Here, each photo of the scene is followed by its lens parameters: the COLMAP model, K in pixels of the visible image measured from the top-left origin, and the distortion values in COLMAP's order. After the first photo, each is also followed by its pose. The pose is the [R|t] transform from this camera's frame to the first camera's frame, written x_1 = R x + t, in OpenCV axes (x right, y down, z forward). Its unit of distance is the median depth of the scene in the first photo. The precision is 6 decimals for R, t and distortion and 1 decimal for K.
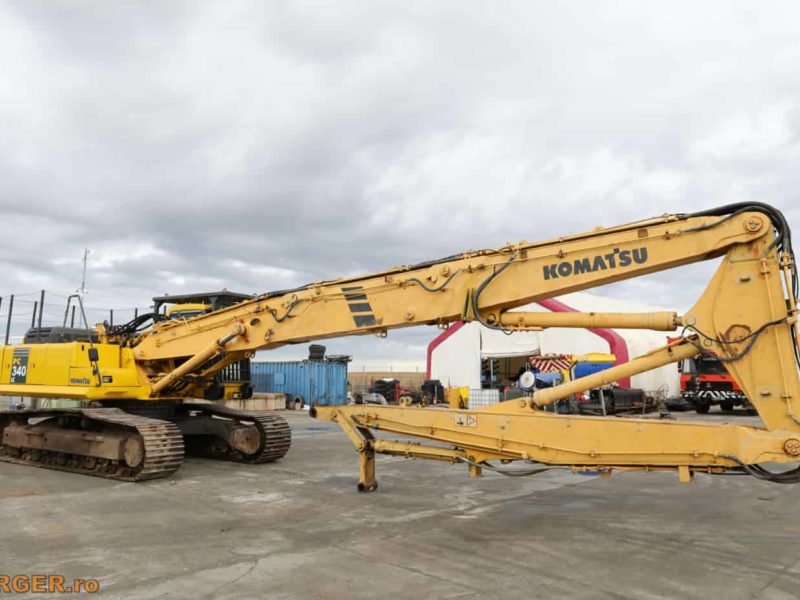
lens RADIAL K [[605.0, 0, 400.0], [0, 605.0, 300.0], [0, 0, 1]] dist [-0.052934, 0.056961]
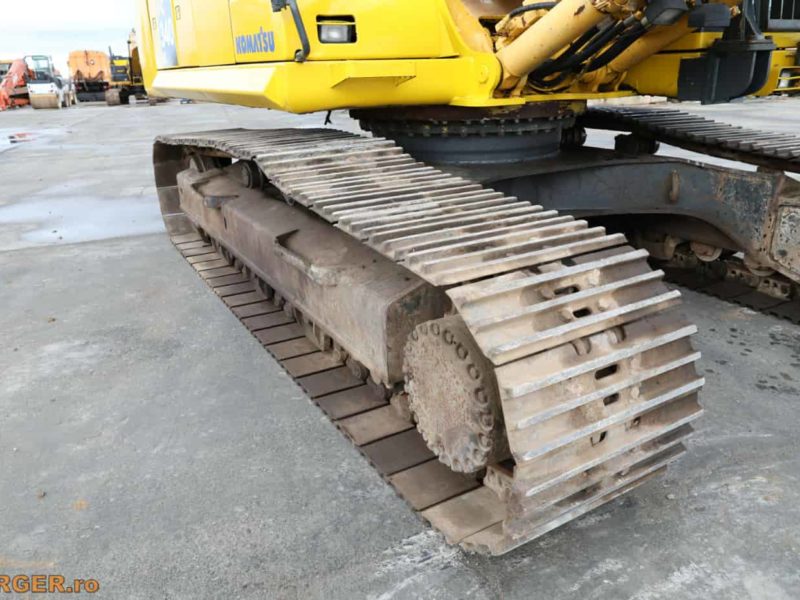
lens RADIAL K [[605.0, 0, 400.0], [0, 605.0, 300.0], [0, 0, 1]] dist [-0.052934, 0.056961]
pose [[0.878537, 0.138580, -0.457131, -0.313286], [0.099852, 0.882572, 0.459453, 0.112267], [0.467121, -0.449292, 0.761534, 0.721147]]
